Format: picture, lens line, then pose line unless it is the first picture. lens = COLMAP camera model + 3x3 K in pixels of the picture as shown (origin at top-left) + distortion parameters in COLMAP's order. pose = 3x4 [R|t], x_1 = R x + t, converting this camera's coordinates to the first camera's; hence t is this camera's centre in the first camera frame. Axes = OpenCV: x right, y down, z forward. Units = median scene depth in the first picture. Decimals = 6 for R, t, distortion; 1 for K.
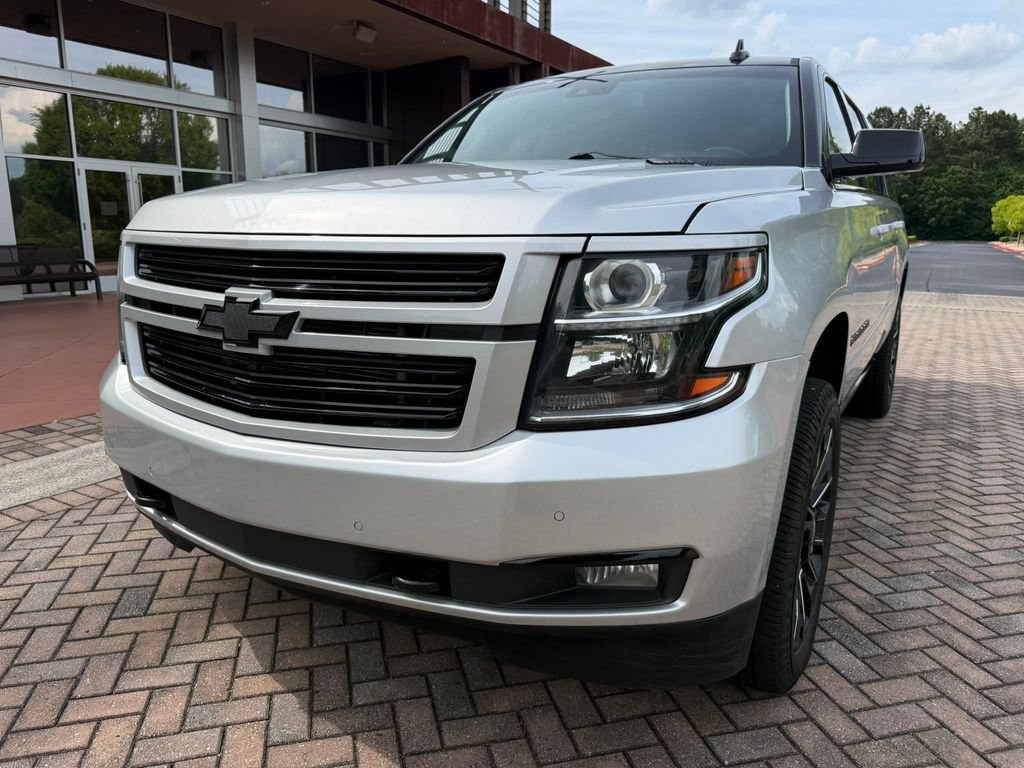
lens RADIAL K [[730.6, 0, 507.5], [0, 730.6, 387.3], [0, 0, 1]] dist [0.025023, -0.030337]
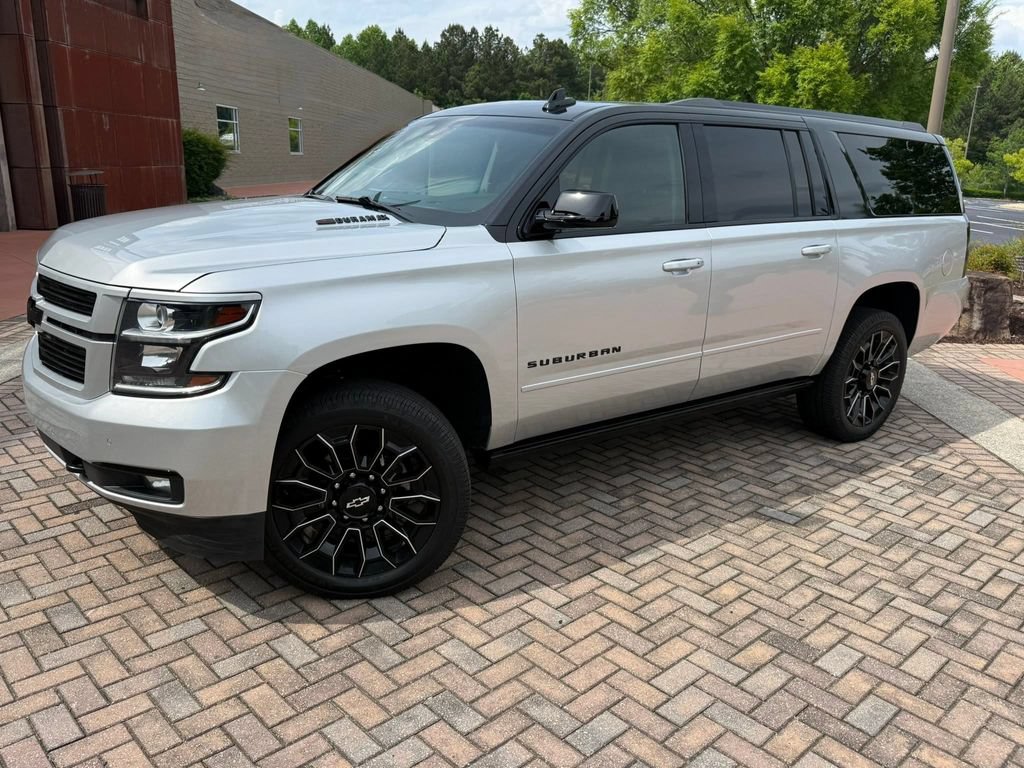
lens RADIAL K [[816.9, 0, 518.3], [0, 816.9, 379.9], [0, 0, 1]] dist [0.029914, -0.039601]
pose [[0.867157, -0.114786, 0.484626, 0.243161], [0.082982, 0.992776, 0.086661, -0.199530], [-0.491073, -0.034933, 0.870418, 0.114697]]
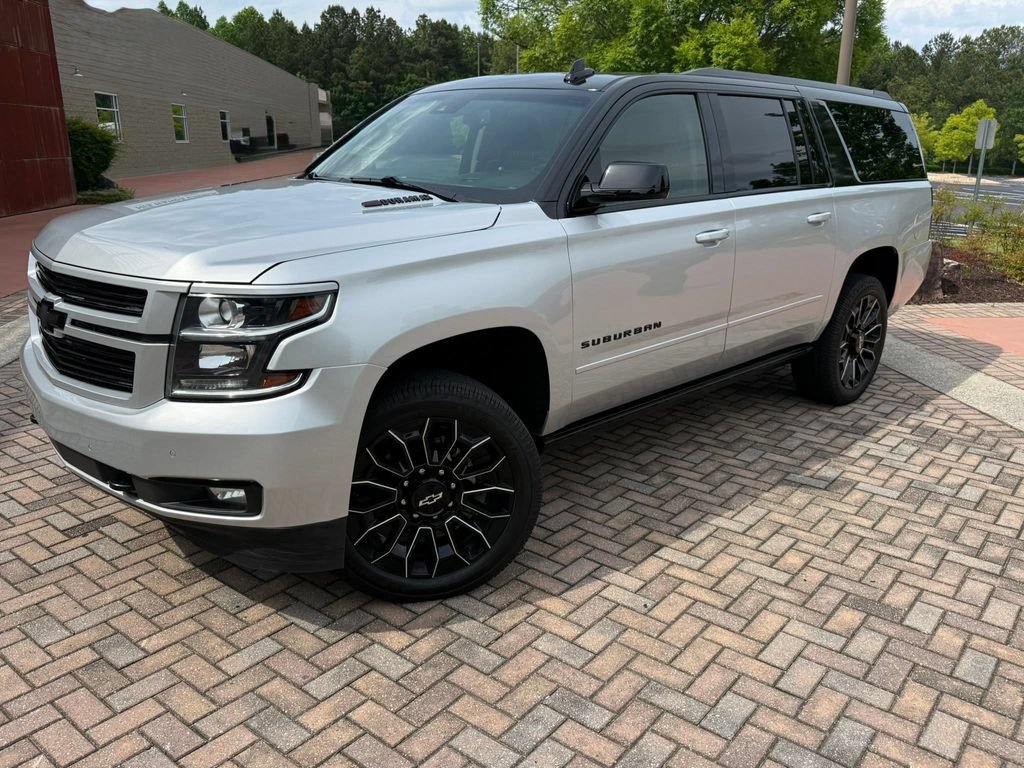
lens RADIAL K [[816.9, 0, 516.7], [0, 816.9, 378.9], [0, 0, 1]] dist [0.029914, -0.039601]
pose [[0.795210, -0.173505, 0.580979, 0.073946], [0.128818, 0.984654, 0.117740, -0.218739], [-0.592492, -0.018788, 0.805357, 0.279463]]
